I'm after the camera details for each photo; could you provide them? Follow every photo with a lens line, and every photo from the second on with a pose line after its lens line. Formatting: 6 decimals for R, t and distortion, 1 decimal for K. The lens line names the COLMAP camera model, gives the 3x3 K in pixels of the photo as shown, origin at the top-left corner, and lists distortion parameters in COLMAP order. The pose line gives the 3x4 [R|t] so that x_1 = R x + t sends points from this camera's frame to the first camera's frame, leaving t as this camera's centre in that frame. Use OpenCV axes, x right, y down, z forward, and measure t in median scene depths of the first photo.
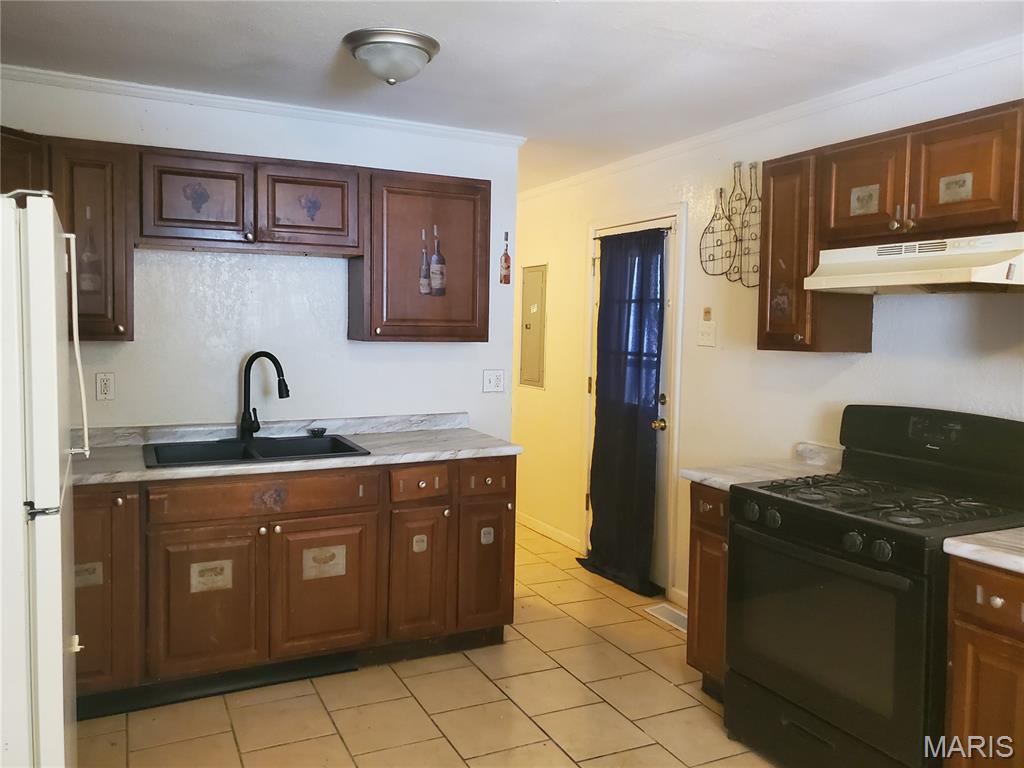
lens RADIAL K [[789.8, 0, 506.3], [0, 789.8, 367.2], [0, 0, 1]] dist [0.043351, -0.032631]
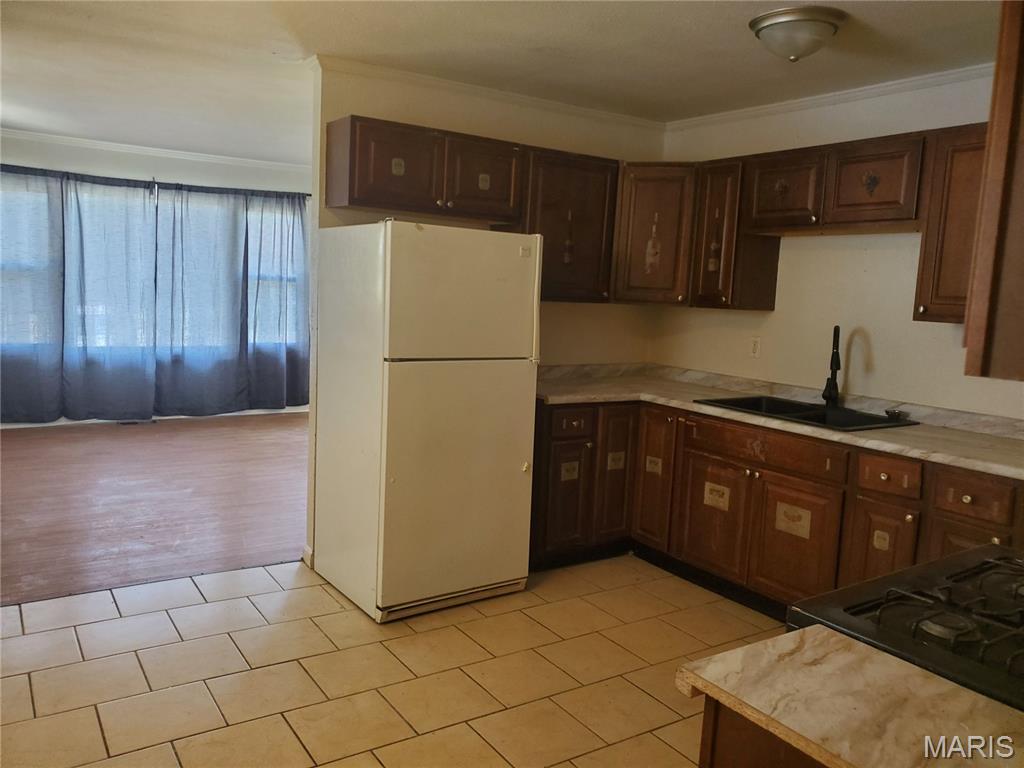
lens RADIAL K [[789.8, 0, 502.7], [0, 789.8, 381.1], [0, 0, 1]] dist [0.043351, -0.032631]
pose [[0.131019, 0.107620, -0.985521, 0.714985], [-0.101648, 0.990309, 0.094630, -0.002010], [0.986155, 0.087778, 0.140688, 0.418864]]
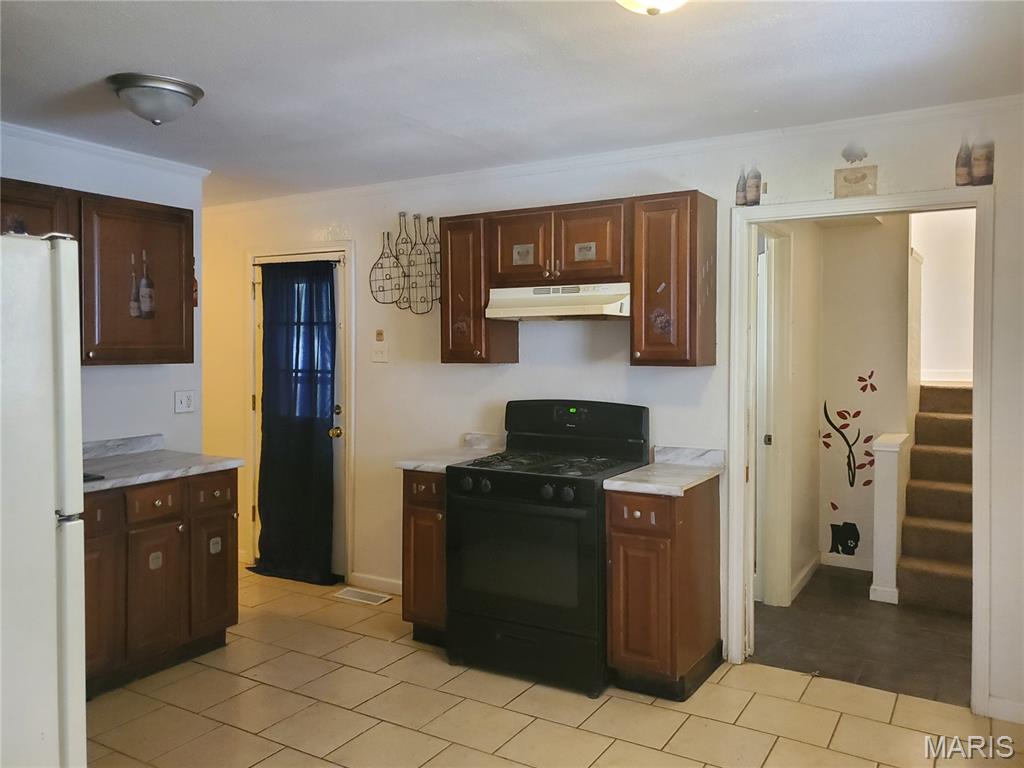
lens RADIAL K [[789.8, 0, 510.5], [0, 789.8, 368.0], [0, 0, 1]] dist [0.043351, -0.032631]
pose [[0.836152, -0.029120, 0.547724, -0.279935], [0.042434, 0.999031, -0.011666, 0.005128], [-0.546853, 0.032996, 0.836578, -0.123747]]
